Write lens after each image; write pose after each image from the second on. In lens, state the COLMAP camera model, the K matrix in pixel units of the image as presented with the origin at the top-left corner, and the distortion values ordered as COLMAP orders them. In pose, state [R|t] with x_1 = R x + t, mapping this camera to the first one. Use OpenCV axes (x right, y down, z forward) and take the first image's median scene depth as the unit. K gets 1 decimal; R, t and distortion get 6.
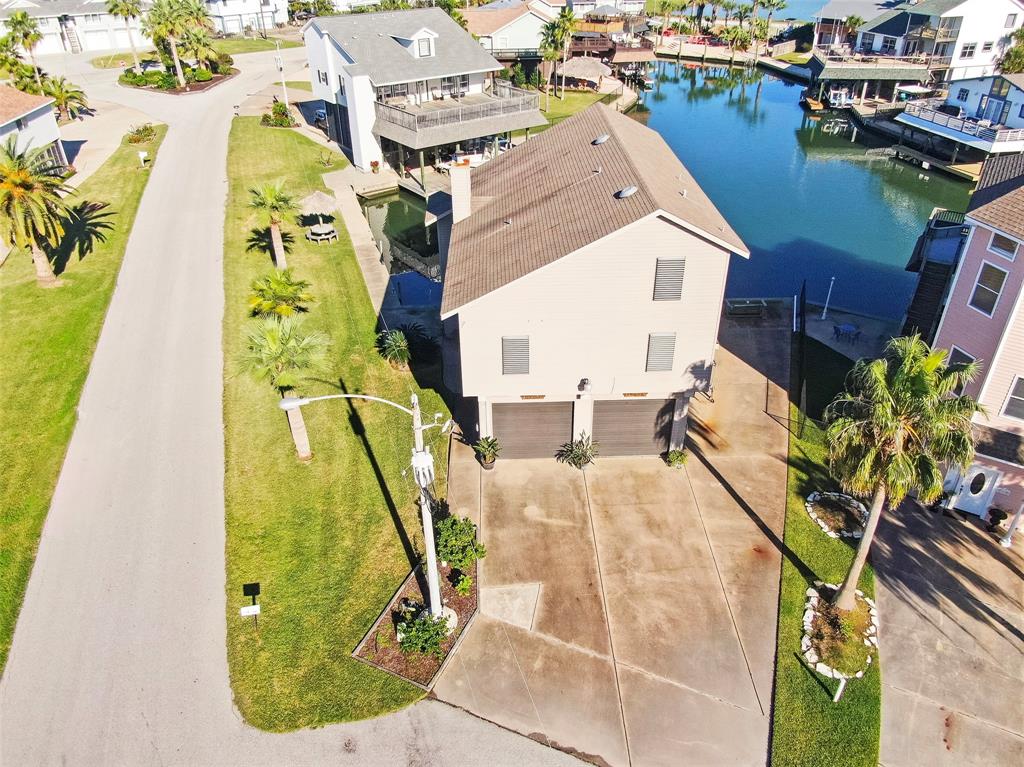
lens RADIAL K [[734.7, 0, 512.4], [0, 734.7, 380.8], [0, 0, 1]] dist [-0.020866, 0.007876]
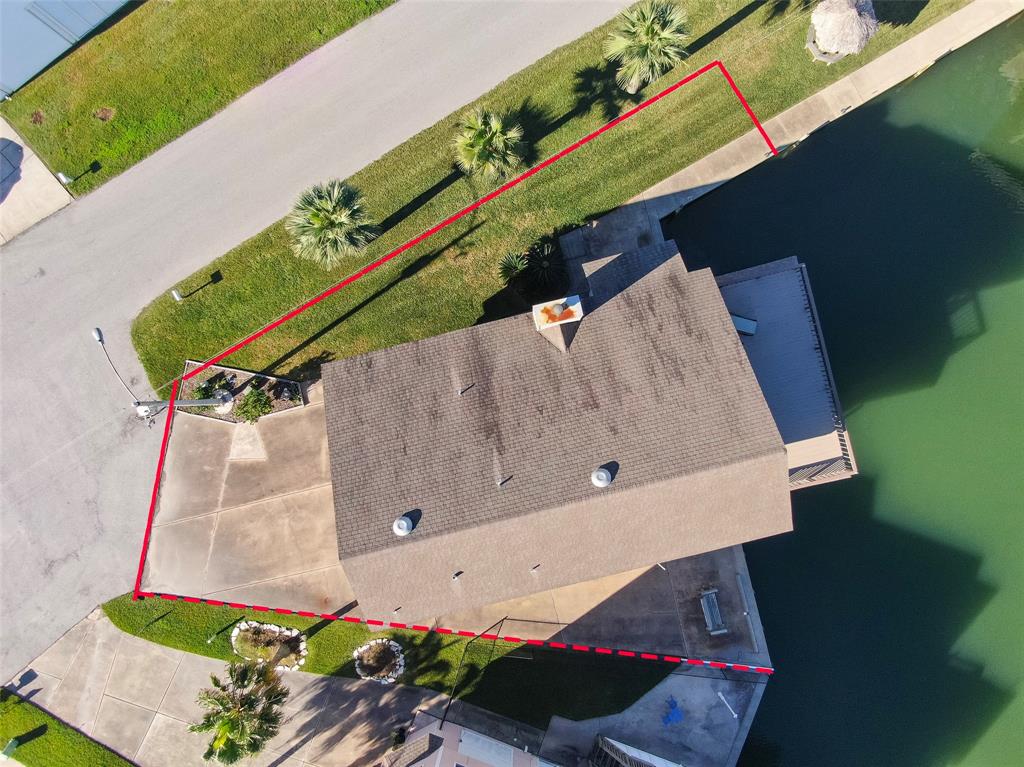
lens RADIAL K [[734.7, 0, 512.4], [0, 734.7, 380.8], [0, 0, 1]] dist [-0.020866, 0.007876]
pose [[0.217305, 0.976101, -0.002366, -0.004068], [-0.503663, 0.114204, 0.856318, -1.161083], [0.836124, -0.184890, 0.516443, 0.602058]]
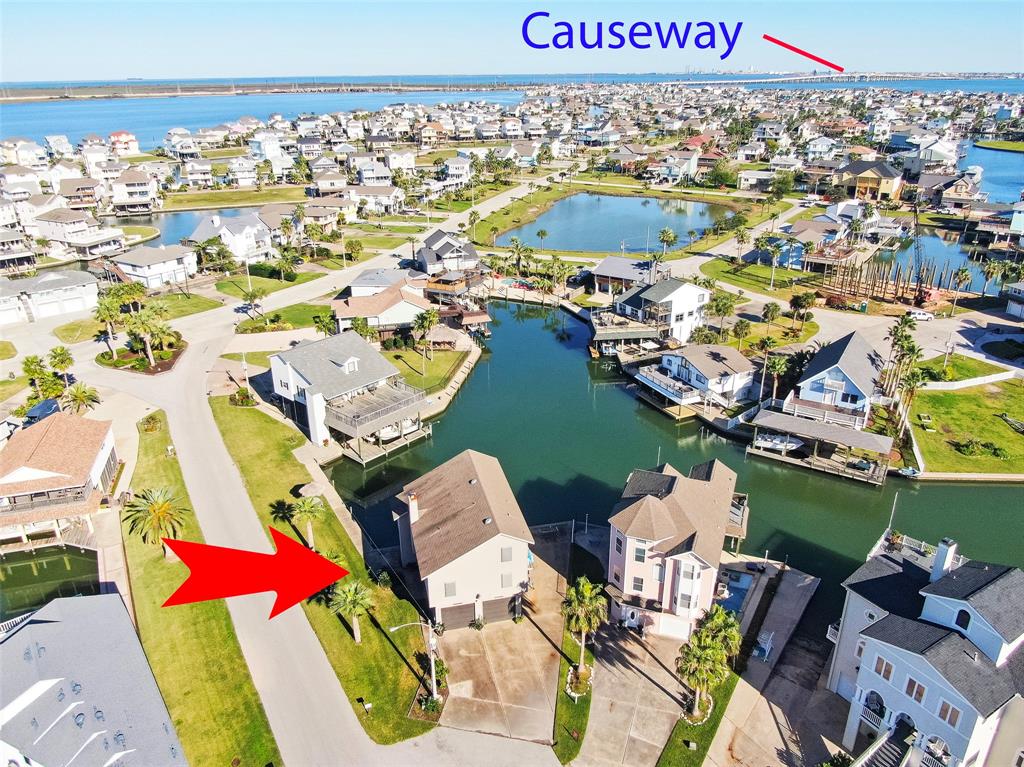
lens RADIAL K [[734.7, 0, 512.4], [0, 734.7, 380.8], [0, 0, 1]] dist [-0.020866, 0.007876]
pose [[0.977877, -0.078950, 0.193712, -0.212953], [0.110112, 0.981637, -0.155773, -0.312061], [-0.177856, 0.173656, 0.968613, -1.554801]]
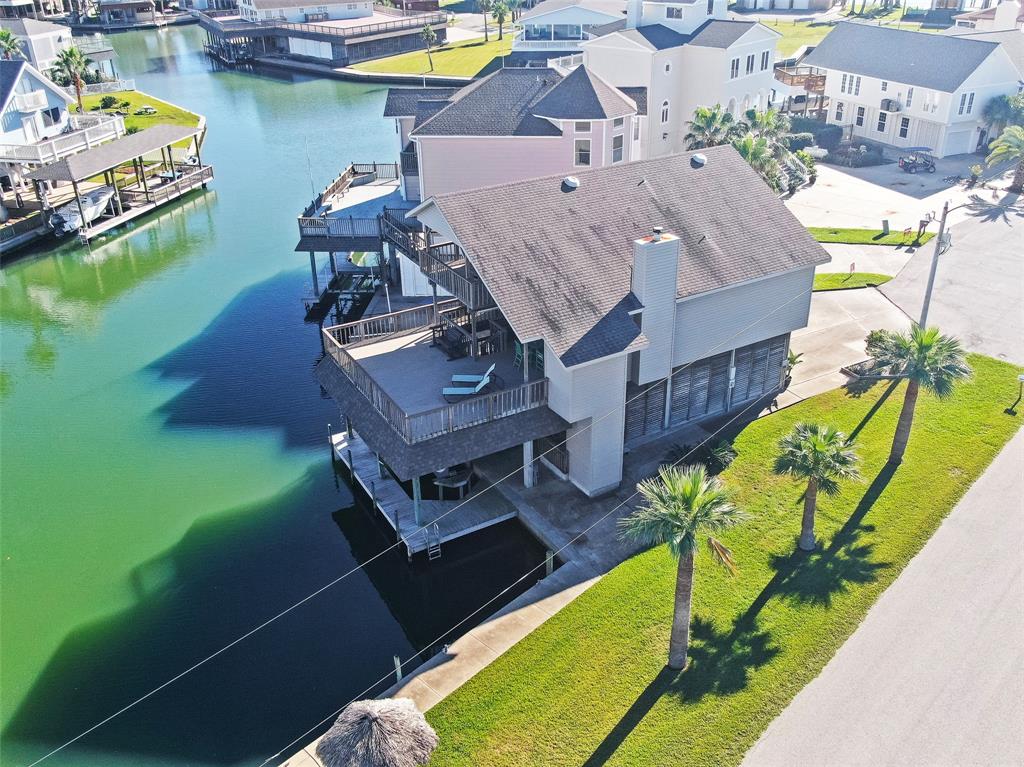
lens RADIAL K [[911.0, 0, 513.8], [0, 911.0, 379.9], [0, 0, 1]] dist [0.008358, -0.018194]
pose [[-0.473082, -0.390563, 0.789718, -1.114426], [0.494047, 0.624565, 0.604844, -1.129872], [-0.729460, 0.676298, -0.102514, 1.610379]]
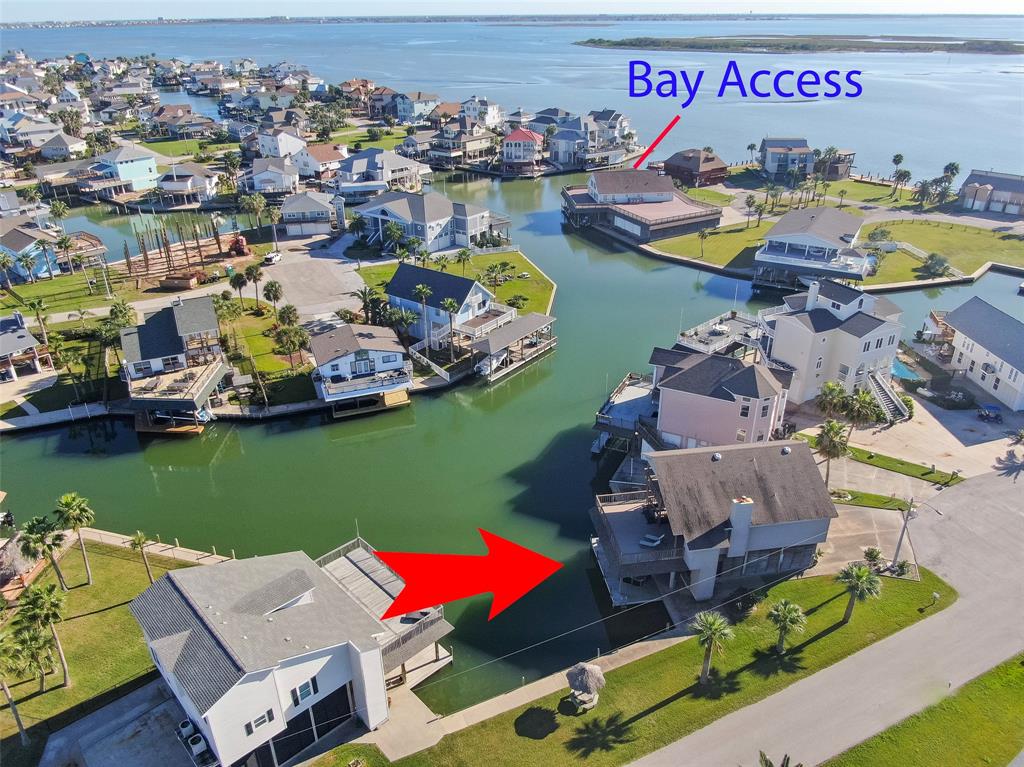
lens RADIAL K [[734.7, 0, 512.4], [0, 734.7, 380.8], [0, 0, 1]] dist [-0.020866, 0.007876]
pose [[-0.122003, -0.438638, 0.890344, -1.998806], [0.540187, 0.723205, 0.430316, -2.116272], [-0.832654, 0.533452, 0.148714, 1.247456]]
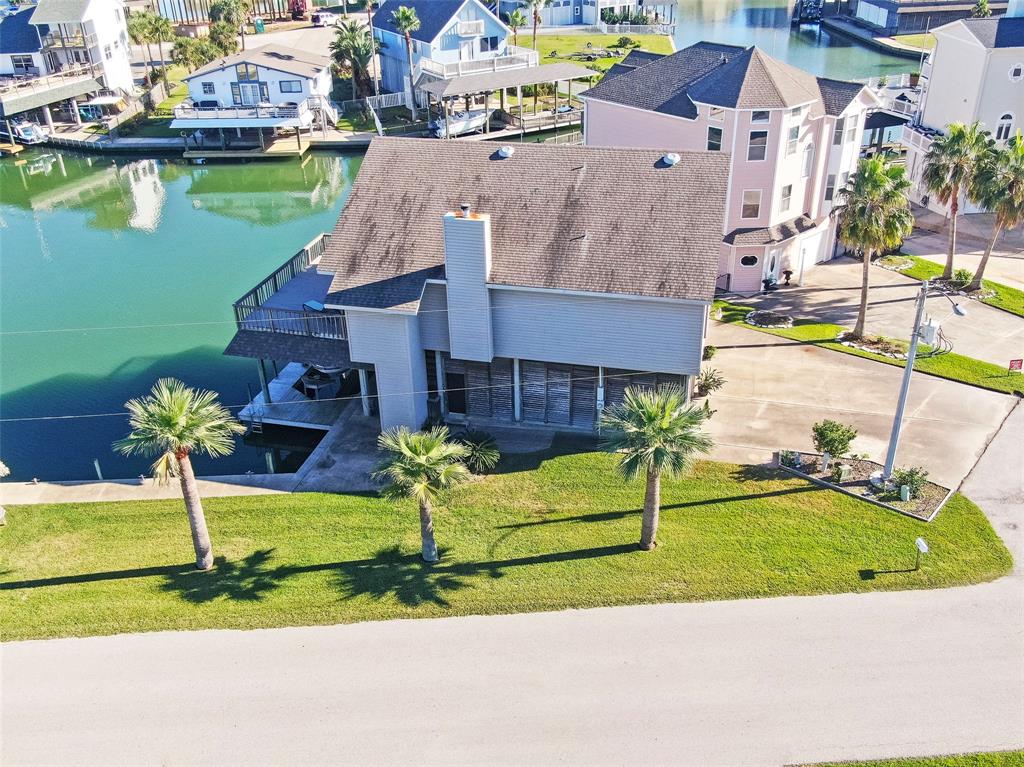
lens RADIAL K [[911.0, 0, 513.8], [0, 911.0, 379.9], [0, 0, 1]] dist [0.008358, -0.018194]
pose [[0.273374, -0.463848, 0.842681, -1.275085], [0.532942, 0.802338, 0.268750, -0.478522], [-0.800774, 0.375631, 0.466542, 0.608555]]
